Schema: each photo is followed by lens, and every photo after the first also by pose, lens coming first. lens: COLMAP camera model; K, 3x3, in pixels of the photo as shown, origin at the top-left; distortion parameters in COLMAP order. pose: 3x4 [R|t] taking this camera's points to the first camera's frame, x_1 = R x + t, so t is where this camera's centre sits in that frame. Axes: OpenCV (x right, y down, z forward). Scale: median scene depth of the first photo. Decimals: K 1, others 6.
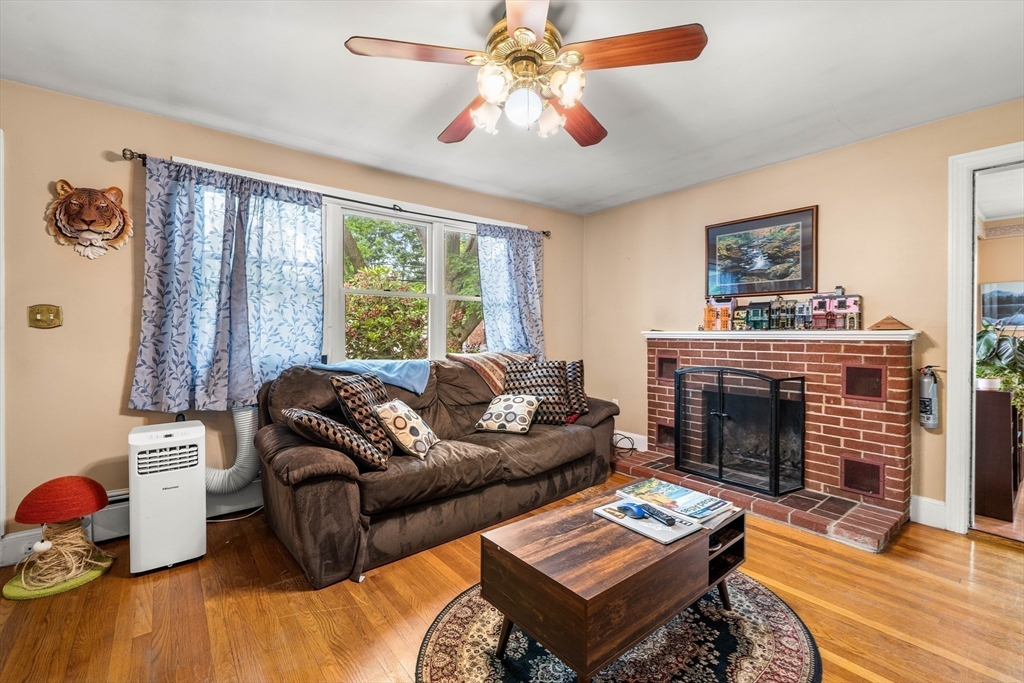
lens RADIAL K [[440.6, 0, 510.4], [0, 440.6, 335.8], [0, 0, 1]] dist [0.001053, -0.000024]
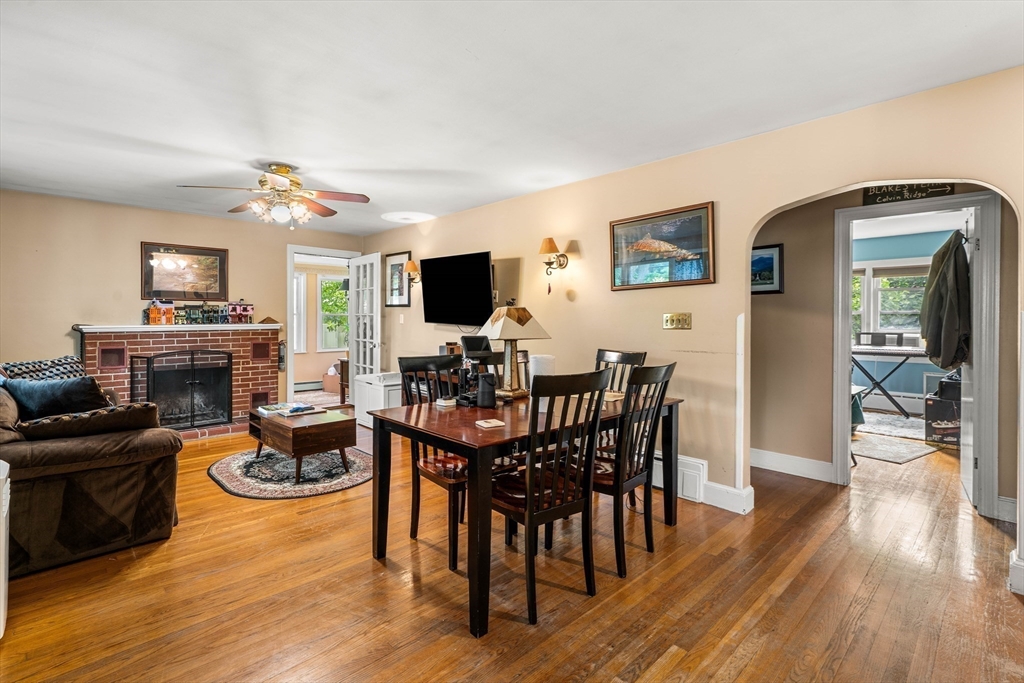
lens RADIAL K [[467.6, 0, 501.4], [0, 467.6, 323.3], [0, 0, 1]] dist [-0.002280, 0.000648]
pose [[-0.078920, -0.011209, 0.996818, -1.250520], [0.010393, 0.999873, 0.012066, -0.027078], [-0.996827, 0.011312, -0.078793, 0.108940]]
